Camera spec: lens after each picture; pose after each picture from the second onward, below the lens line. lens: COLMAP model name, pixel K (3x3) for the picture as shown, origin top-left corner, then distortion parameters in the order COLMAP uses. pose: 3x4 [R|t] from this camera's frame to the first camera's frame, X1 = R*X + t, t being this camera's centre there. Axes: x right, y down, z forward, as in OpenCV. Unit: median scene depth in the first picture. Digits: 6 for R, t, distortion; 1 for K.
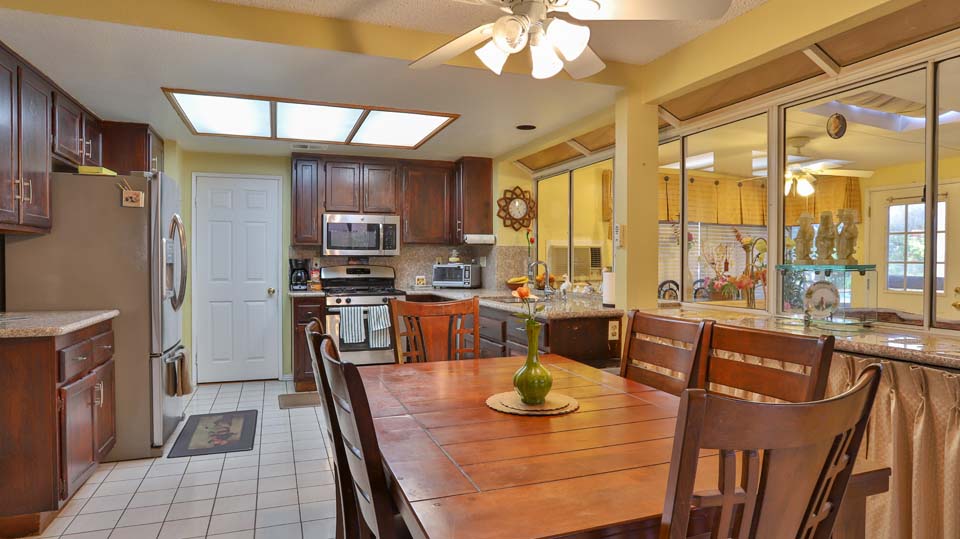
lens RADIAL K [[547.5, 0, 480.0], [0, 547.5, 269.5], [0, 0, 1]] dist [-0.071495, 0.001108]
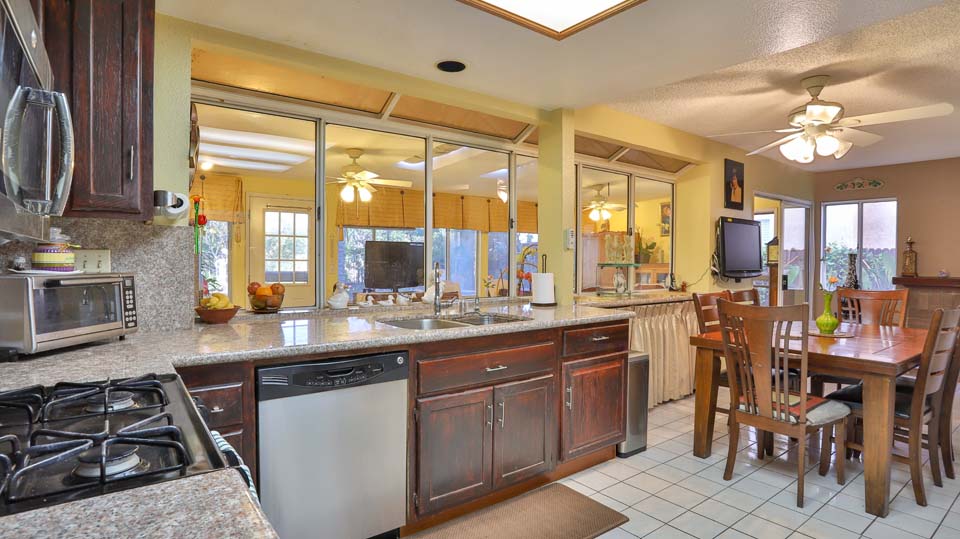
lens RADIAL K [[495.7, 0, 481.7], [0, 495.7, 268.5], [0, 0, 1]] dist [-0.078569, 0.035711]
pose [[-0.287862, -0.020761, 0.957447, -0.403442], [0.010964, 0.999628, 0.024972, -0.017439], [-0.957609, 0.017686, -0.287527, 0.892359]]
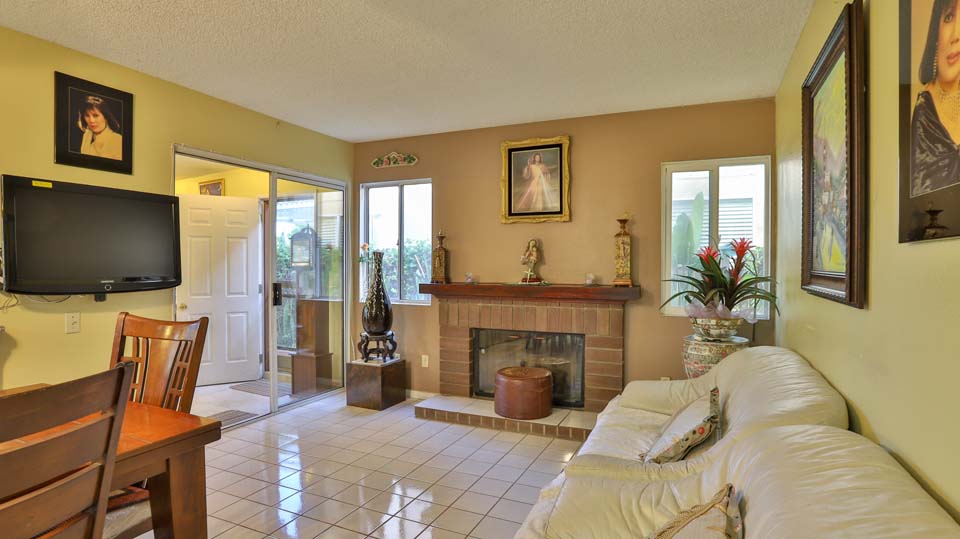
lens RADIAL K [[506.3, 0, 480.0], [0, 506.3, 269.5], [0, 0, 1]] dist [-0.078353, 0.036447]
pose [[-0.705117, -0.014470, 0.708943, -0.315867], [0.007042, 0.999600, 0.027407, -0.008130], [-0.709056, 0.024317, -0.704733, 0.249872]]
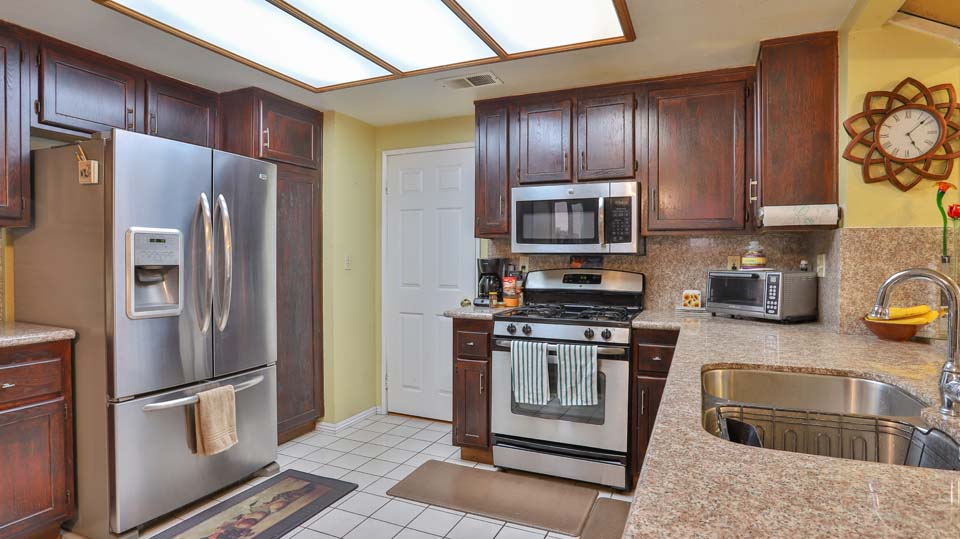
lens RADIAL K [[506.3, 0, 480.0], [0, 506.3, 269.5], [0, 0, 1]] dist [-0.078353, 0.036447]
pose [[0.713938, 0.016338, -0.700018, 0.096711], [-0.014931, 0.999856, 0.008108, -0.010947], [0.700049, 0.004663, 0.714079, 0.534239]]
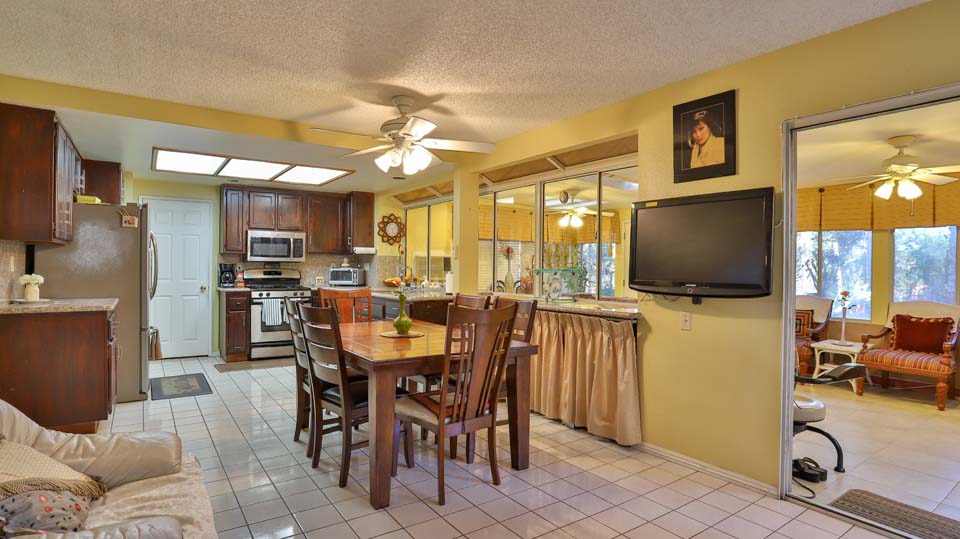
lens RADIAL K [[495.7, 0, 481.7], [0, 495.7, 268.5], [0, 0, 1]] dist [-0.078569, 0.035711]
pose [[0.967726, 0.005773, 0.251938, -0.029240], [-0.003001, 0.999931, -0.011388, 0.004194], [-0.251987, 0.010264, 0.967676, -0.305113]]
